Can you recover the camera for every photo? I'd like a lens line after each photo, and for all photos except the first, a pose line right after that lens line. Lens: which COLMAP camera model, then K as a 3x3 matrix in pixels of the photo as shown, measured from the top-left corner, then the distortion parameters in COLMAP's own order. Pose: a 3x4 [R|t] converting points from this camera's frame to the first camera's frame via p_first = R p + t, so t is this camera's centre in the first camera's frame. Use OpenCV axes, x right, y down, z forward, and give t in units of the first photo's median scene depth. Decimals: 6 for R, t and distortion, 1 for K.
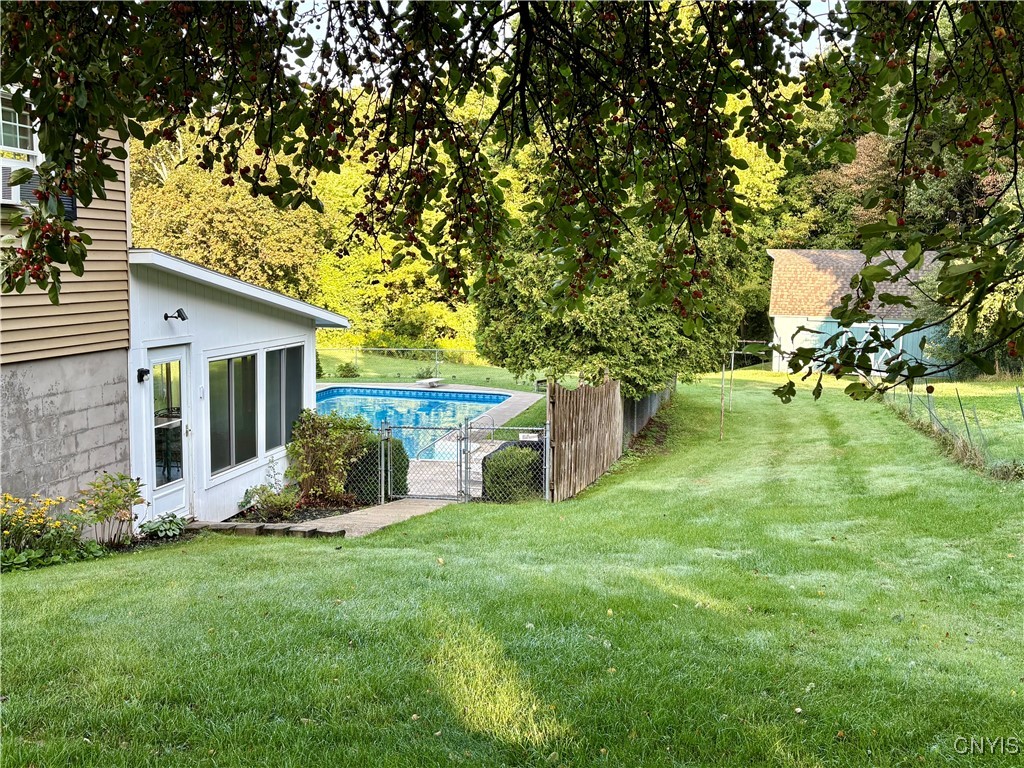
lens RADIAL K [[1003.9, 0, 513.9], [0, 1003.9, 384.0], [0, 0, 1]] dist [-0.012847, 0.000000]
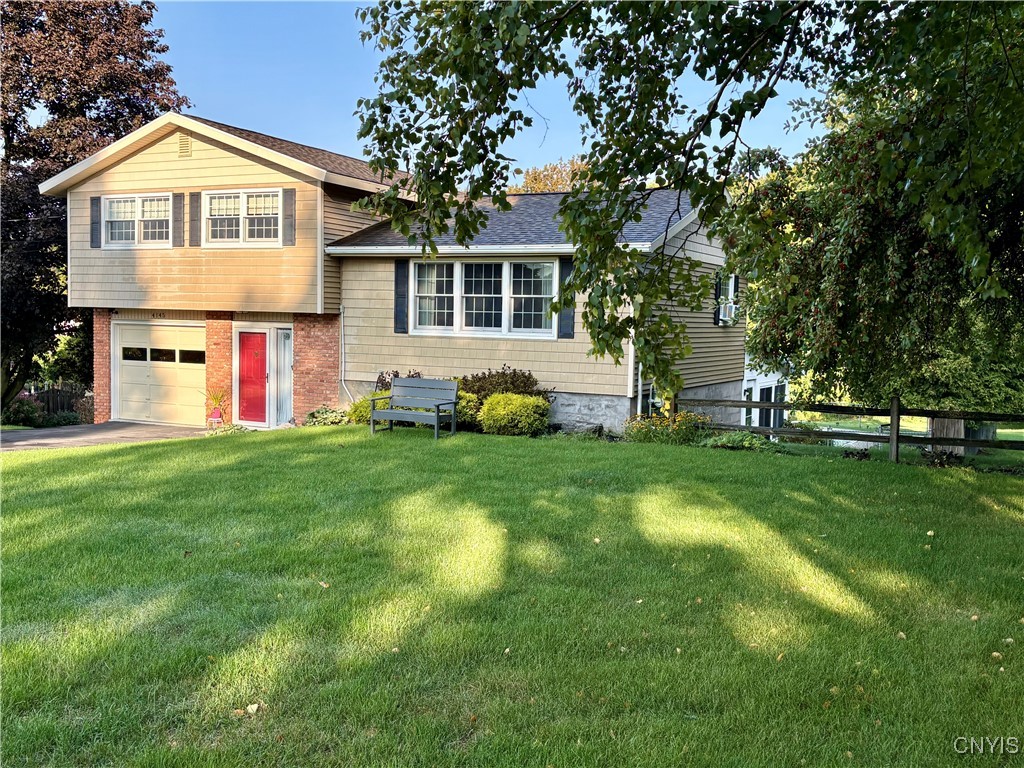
lens RADIAL K [[1003.9, 0, 512.5], [0, 1003.9, 385.0], [0, 0, 1]] dist [-0.012847, 0.000000]
pose [[0.962029, 0.012995, -0.272638, -0.136863], [-0.030425, 0.997747, -0.059800, 0.061410], [0.271247, 0.065825, 0.960256, -0.625818]]
